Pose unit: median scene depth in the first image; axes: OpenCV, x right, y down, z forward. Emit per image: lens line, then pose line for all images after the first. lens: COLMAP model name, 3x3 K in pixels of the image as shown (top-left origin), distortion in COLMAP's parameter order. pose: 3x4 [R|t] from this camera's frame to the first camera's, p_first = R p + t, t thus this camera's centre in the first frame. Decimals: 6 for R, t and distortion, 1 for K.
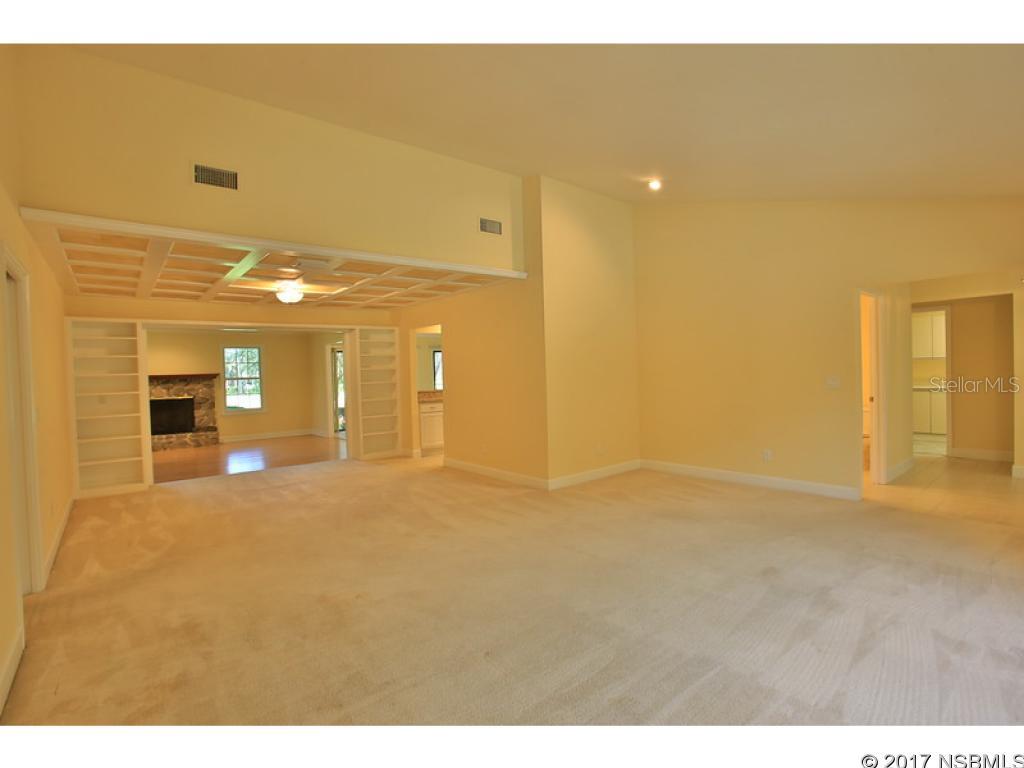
lens RADIAL K [[538.0, 0, 512.0], [0, 538.0, 384.0], [0, 0, 1]] dist [0.000323, 0.020319]
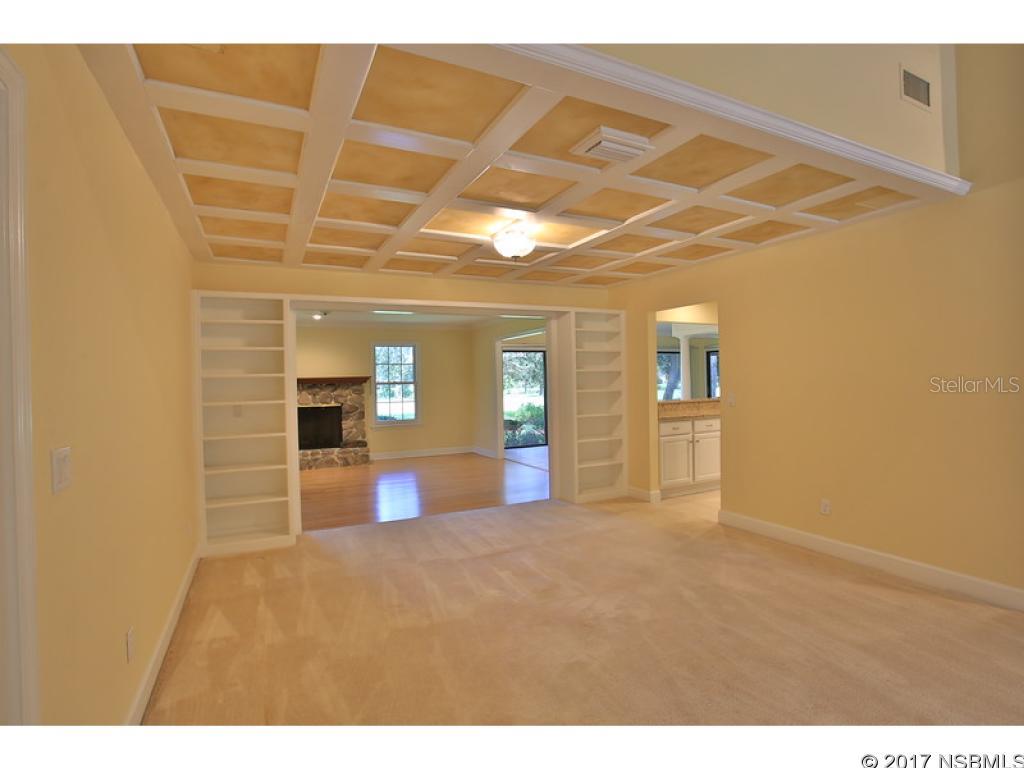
lens RADIAL K [[496.5, 0, 512.0], [0, 496.5, 384.0], [0, 0, 1]] dist [-0.001051, 0.000119]
pose [[0.986001, 0.008062, -0.166546, -0.243745], [-0.010234, 0.999873, -0.012189, -0.001561], [0.166427, 0.013723, 0.985958, 0.345293]]
